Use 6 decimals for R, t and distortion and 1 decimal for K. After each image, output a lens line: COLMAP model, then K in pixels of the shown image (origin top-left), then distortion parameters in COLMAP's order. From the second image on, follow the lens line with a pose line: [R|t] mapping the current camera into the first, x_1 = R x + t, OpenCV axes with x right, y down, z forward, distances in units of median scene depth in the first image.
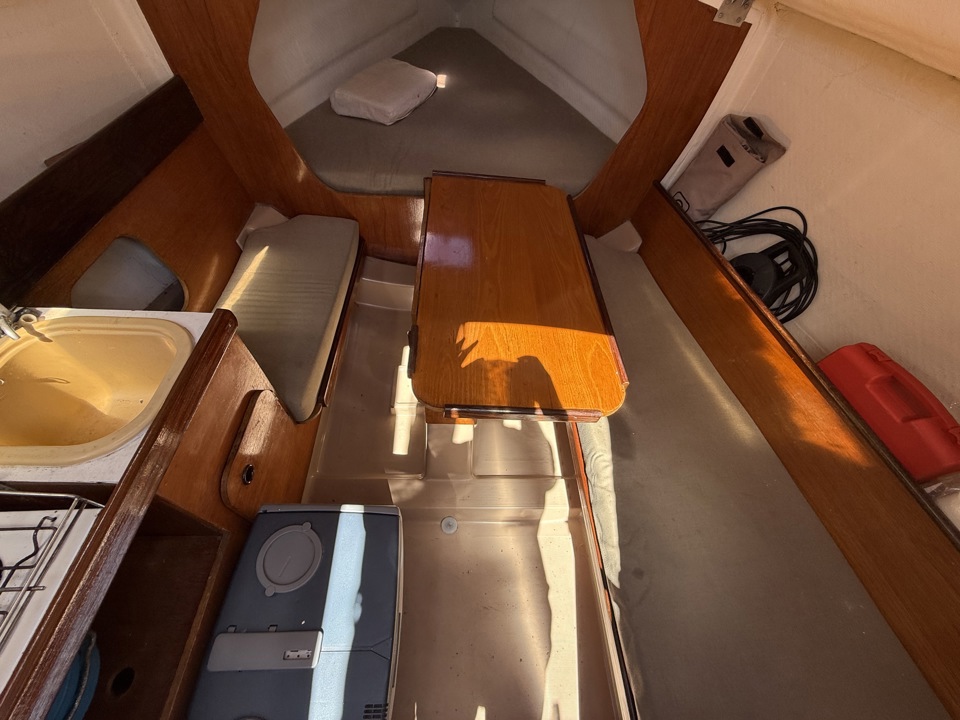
lens RADIAL K [[384.1, 0, 475.8], [0, 384.1, 359.4], [0, 0, 1]] dist [0.000788, -0.000134]
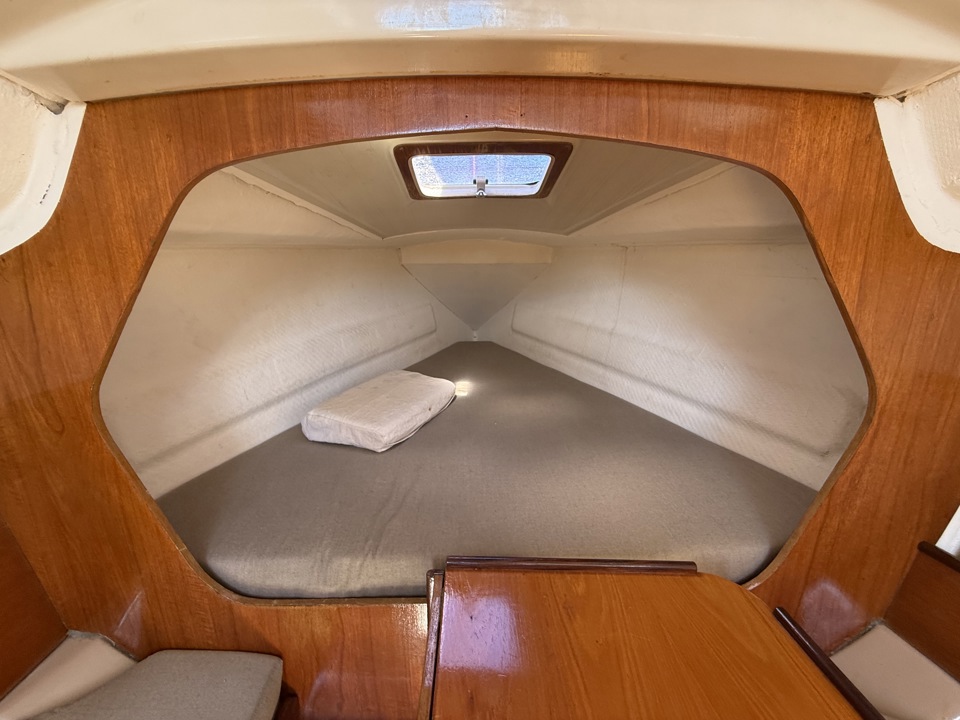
lens RADIAL K [[384.1, 0, 475.8], [0, 384.1, 359.4], [0, 0, 1]] dist [0.000788, -0.000134]
pose [[0.997914, -0.060334, -0.022964, -0.058017], [0.032295, 0.774575, -0.631657, -0.420540], [0.055897, 0.629598, 0.774908, 0.543786]]
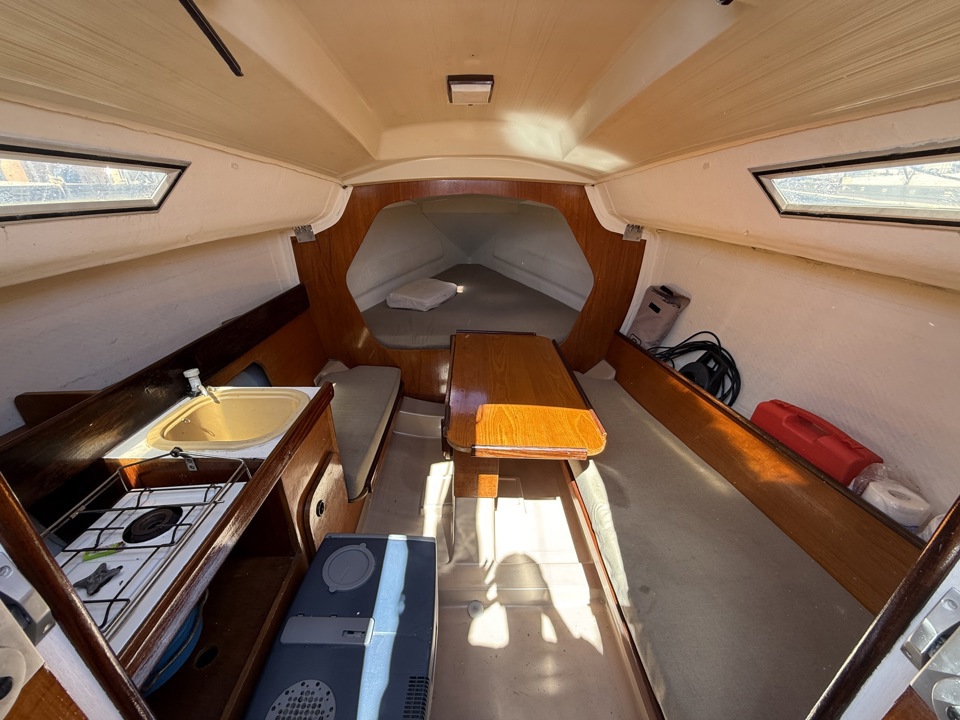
lens RADIAL K [[384.1, 0, 475.8], [0, 384.1, 359.4], [0, 0, 1]] dist [0.000788, -0.000134]
pose [[0.998544, -0.047308, -0.025924, -0.009095], [0.029153, 0.877580, -0.478544, 0.326395], [0.045390, 0.477091, 0.877681, -0.230626]]
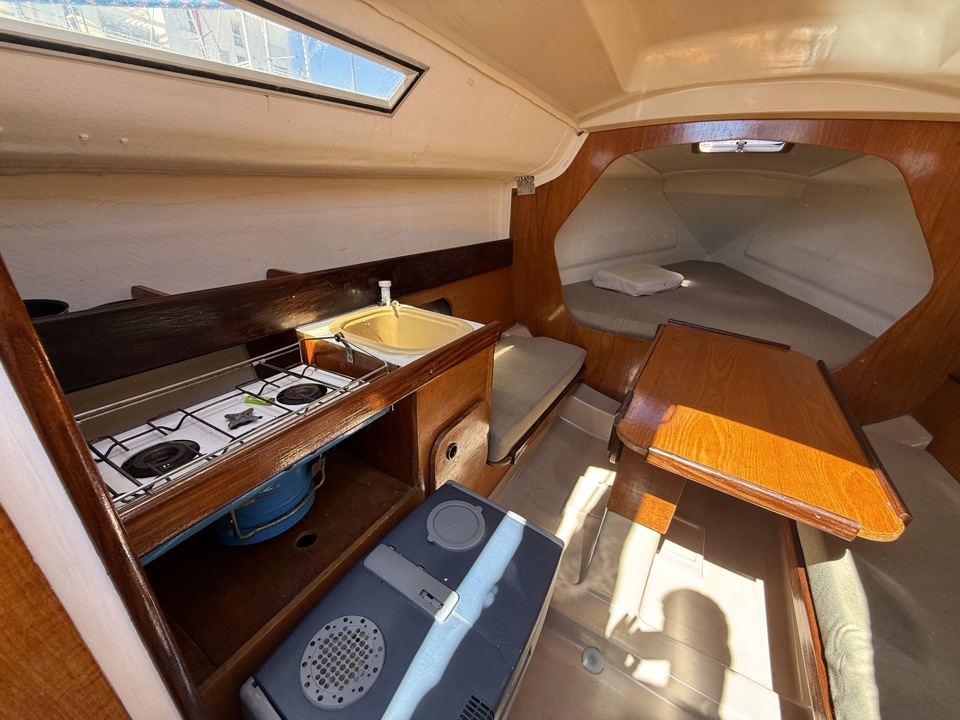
lens RADIAL K [[384.1, 0, 475.8], [0, 384.1, 359.4], [0, 0, 1]] dist [0.000788, -0.000134]
pose [[0.845071, 0.204701, -0.493916, -0.009017], [-0.423748, 0.819759, -0.385270, 0.323646], [0.326027, 0.534876, 0.779496, -0.021272]]
